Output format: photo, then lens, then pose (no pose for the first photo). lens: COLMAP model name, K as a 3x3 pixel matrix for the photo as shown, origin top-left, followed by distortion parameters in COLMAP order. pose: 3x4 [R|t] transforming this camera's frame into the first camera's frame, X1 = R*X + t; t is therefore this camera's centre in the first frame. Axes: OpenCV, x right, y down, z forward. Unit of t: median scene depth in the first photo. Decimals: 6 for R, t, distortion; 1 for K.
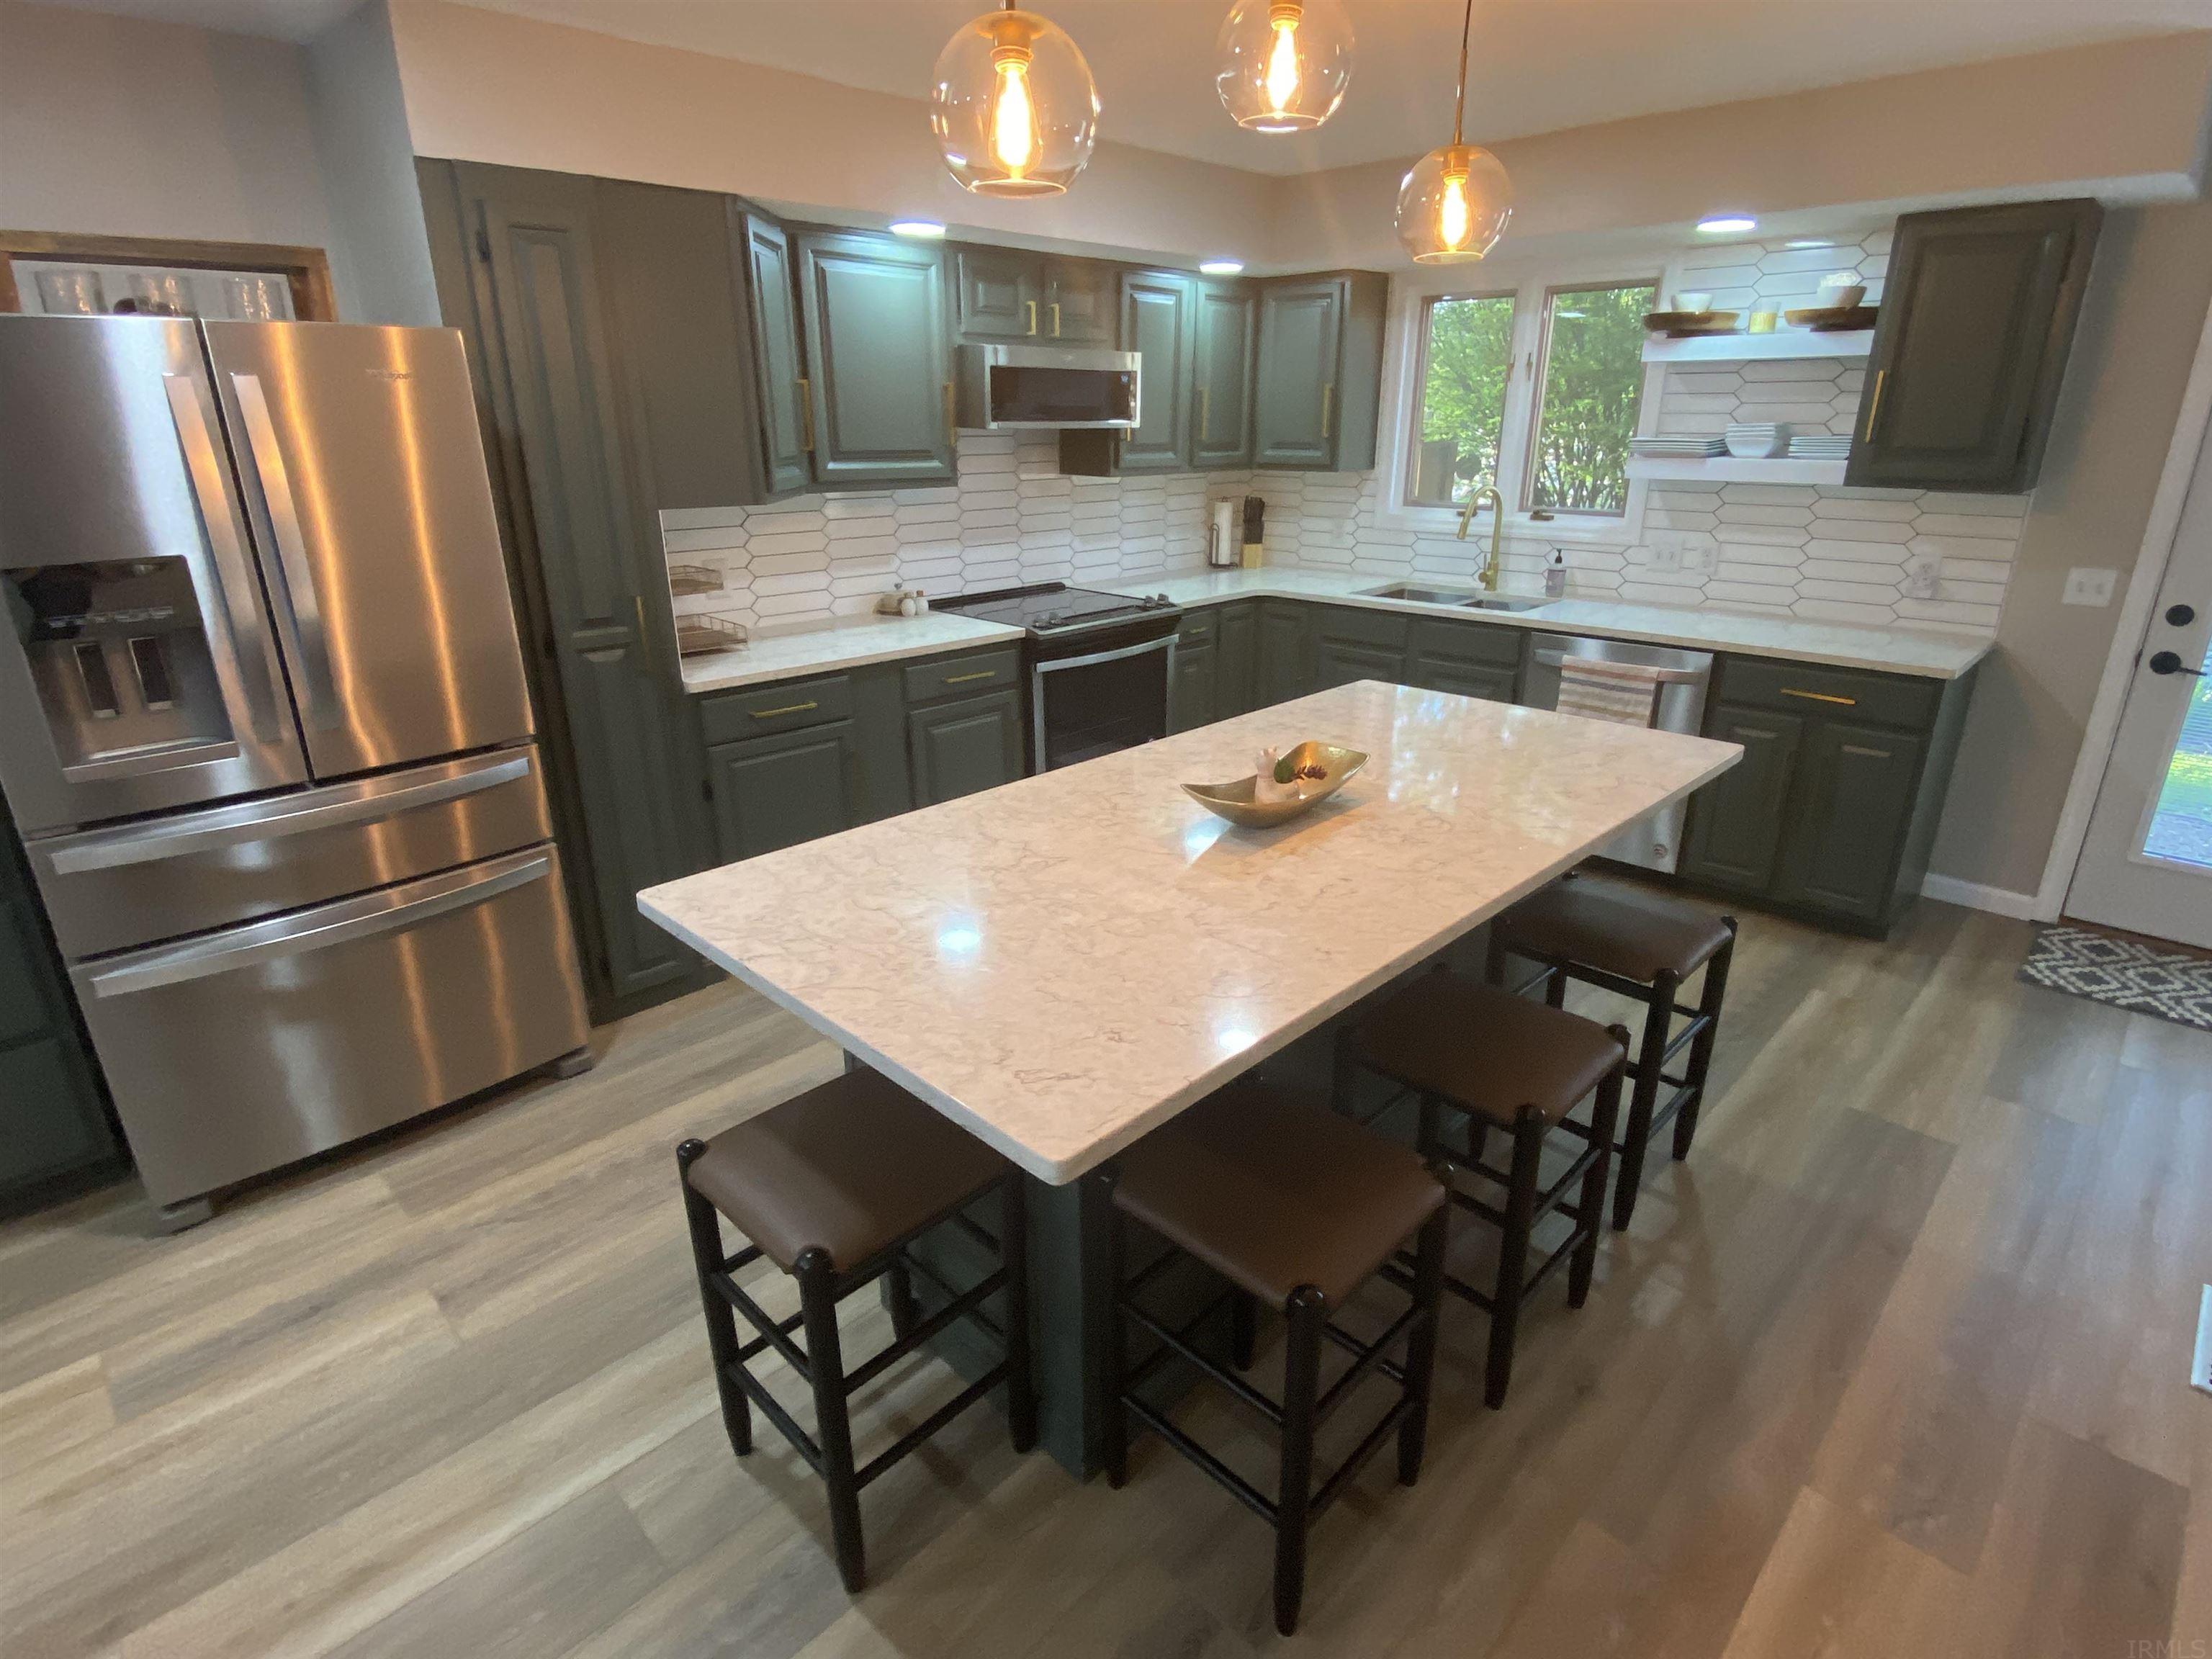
lens RADIAL K [[1151.1, 0, 1105.8], [0, 1151.1, 830.1], [0, 0, 1]] dist [0.009887, -0.011167]
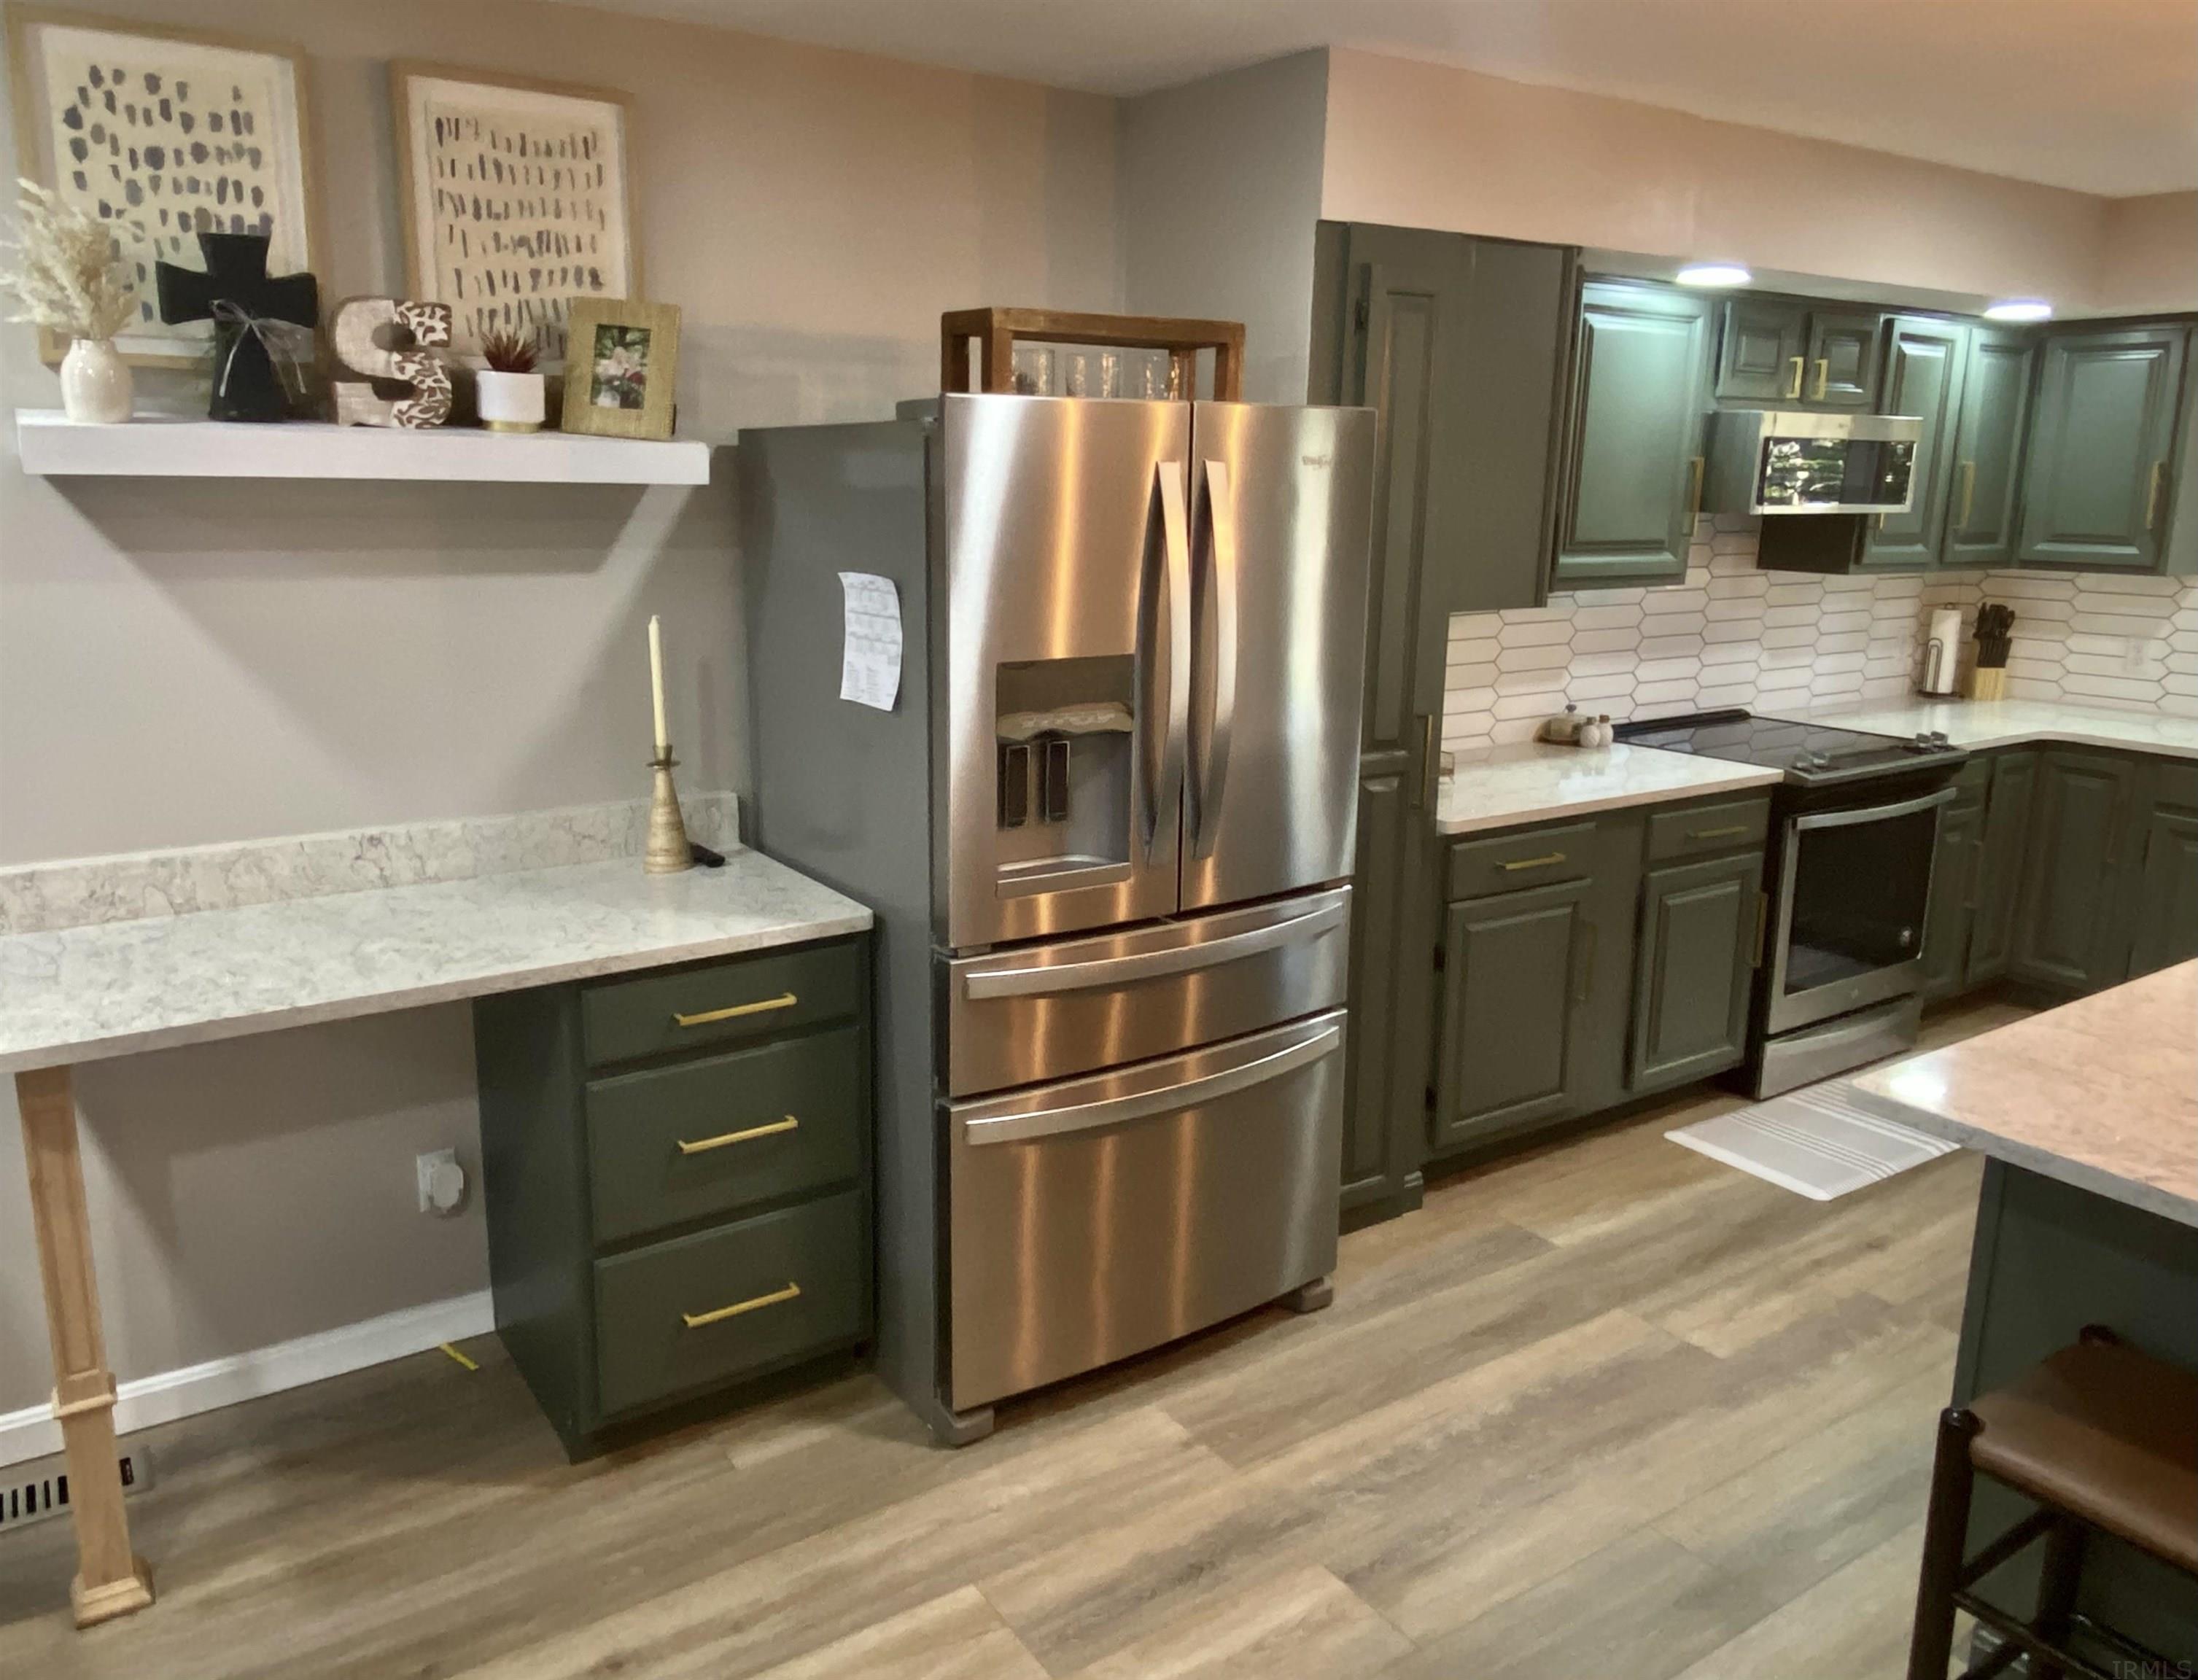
lens RADIAL K [[1594.0, 0, 1049.7], [0, 1594.0, 808.1], [0, 0, 1]] dist [0.055483, -0.045596]
pose [[0.978123, 0.056106, -0.200318, -0.387721], [-0.083147, 0.988122, -0.129233, 0.027937], [0.190688, 0.143061, 0.971170, -0.128187]]
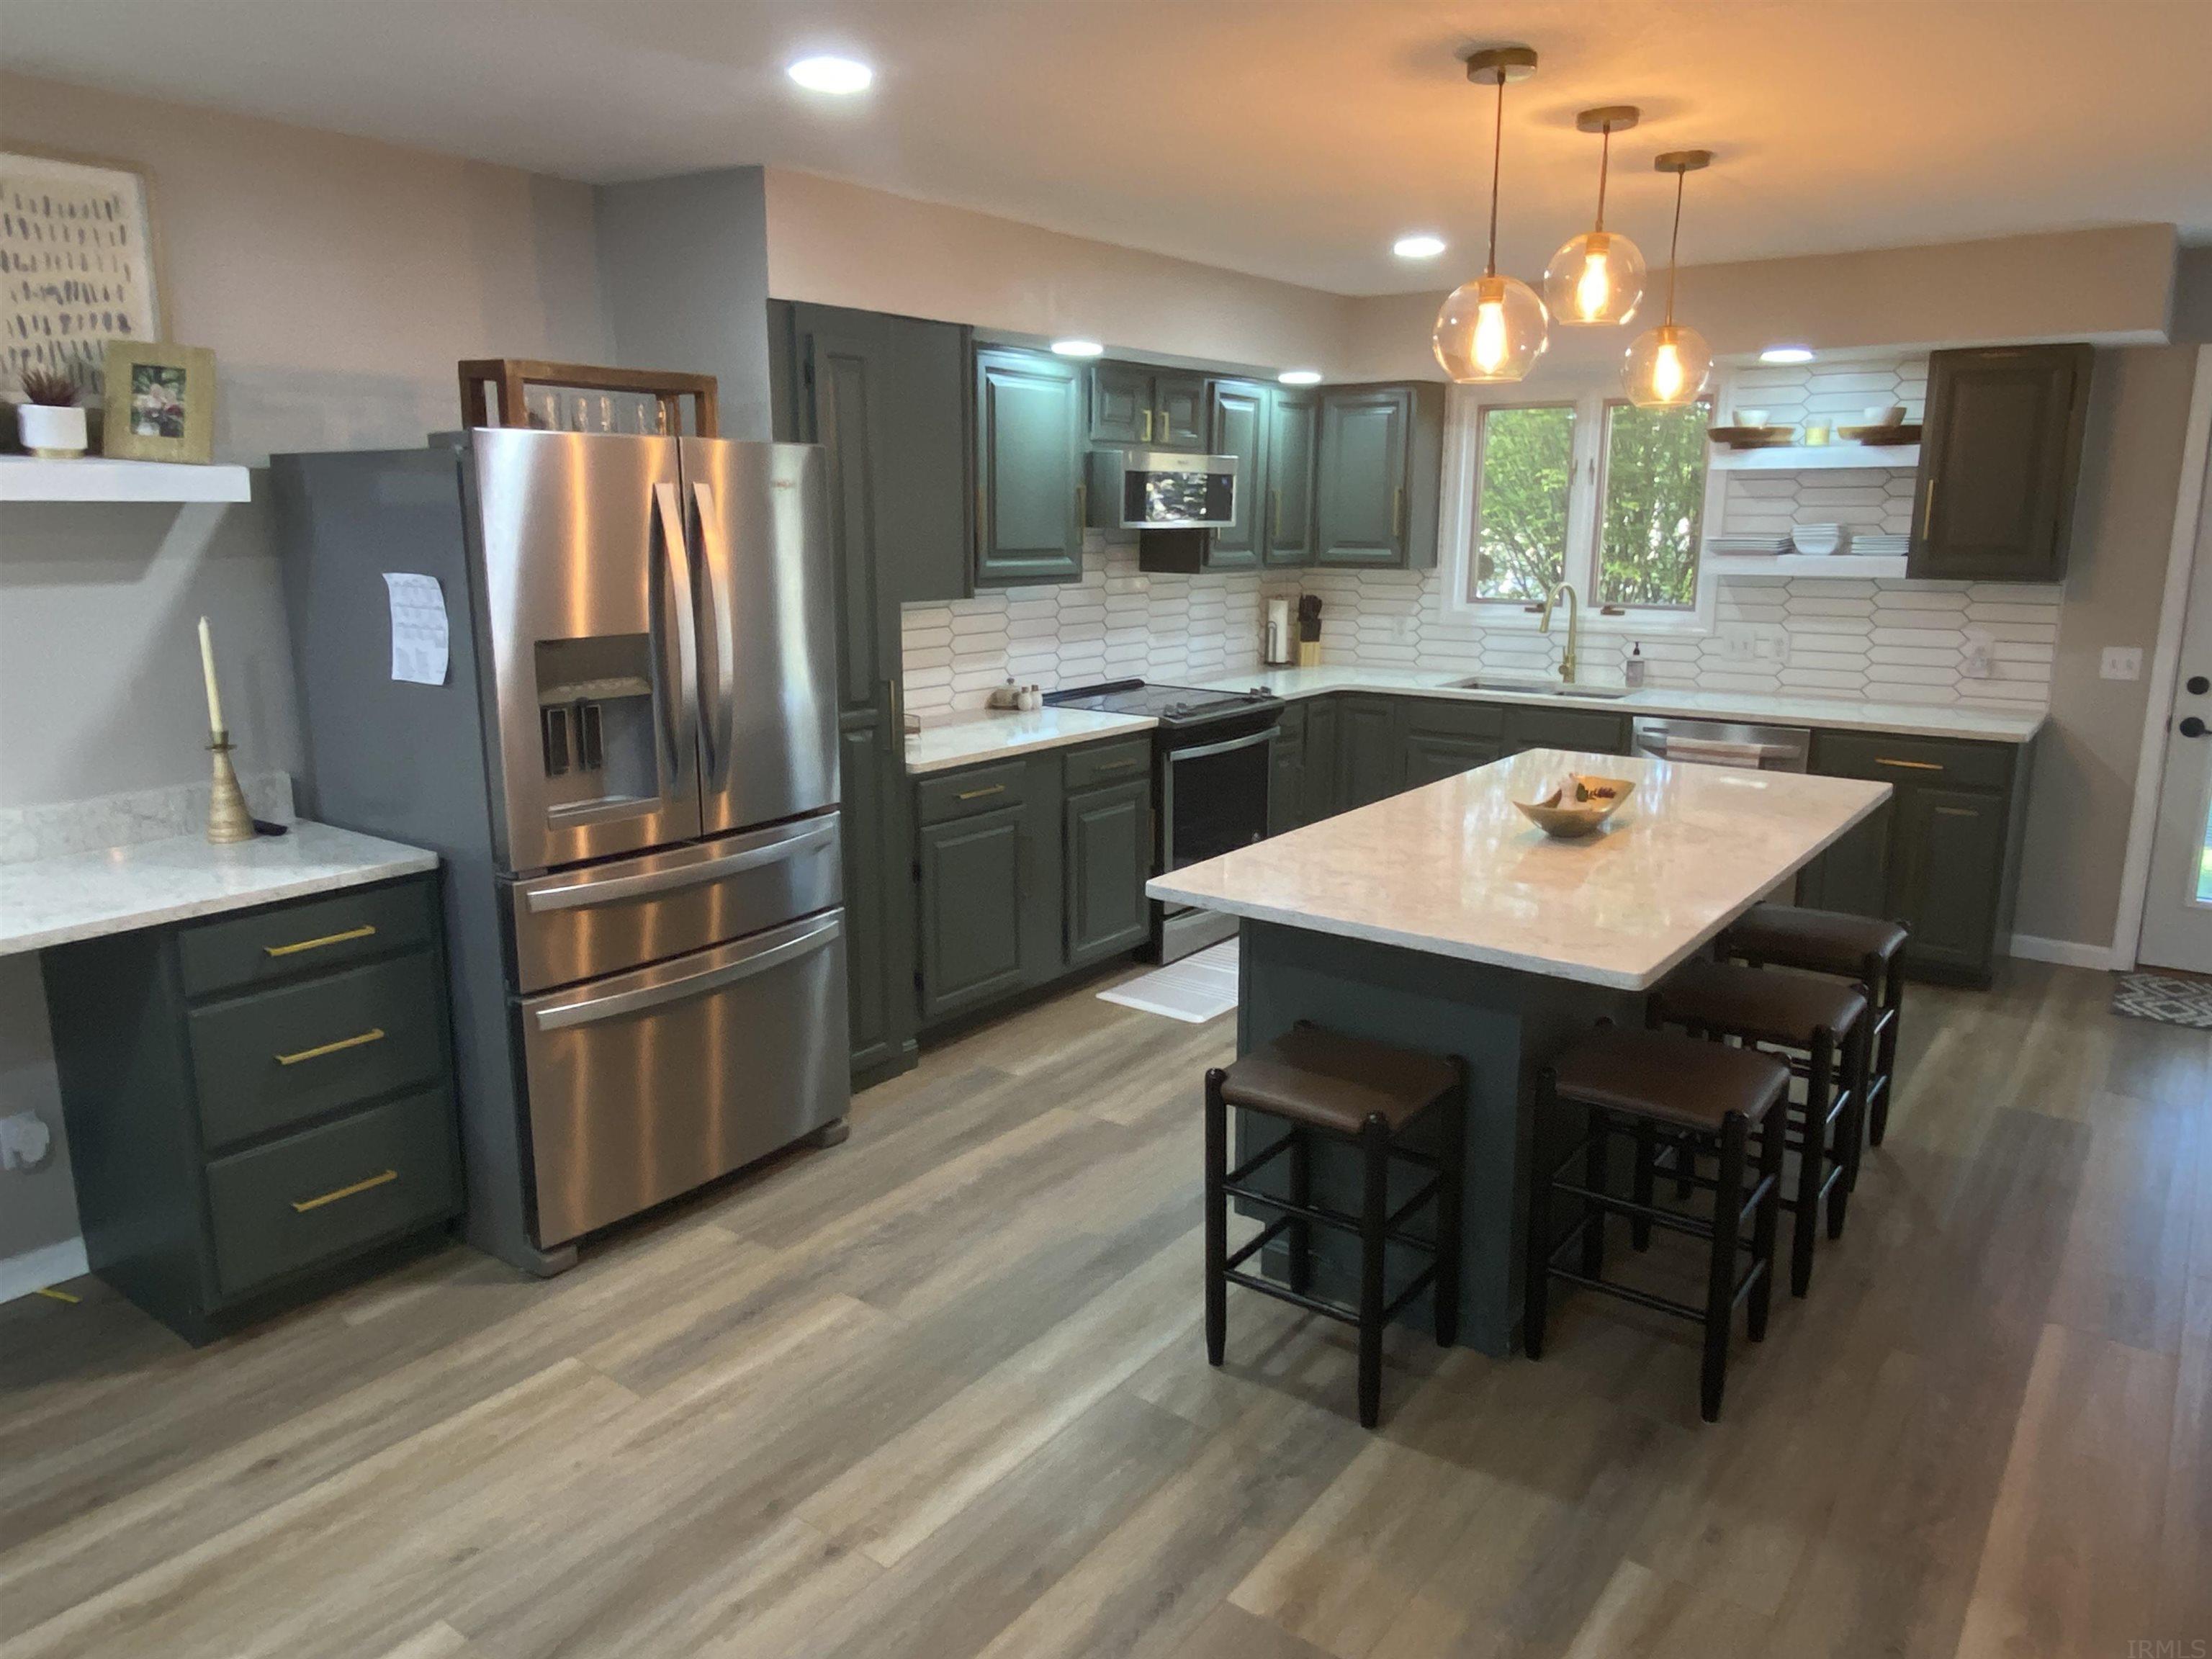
lens RADIAL K [[1519.5, 0, 1113.3], [0, 1519.5, 812.8], [0, 0, 1]] dist [0.063978, -0.064467]
pose [[0.989903, -0.022001, 0.140030, -0.354814], [0.042289, 0.988731, -0.143606, 0.113742], [-0.135292, 0.148078, 0.979678, -0.341894]]
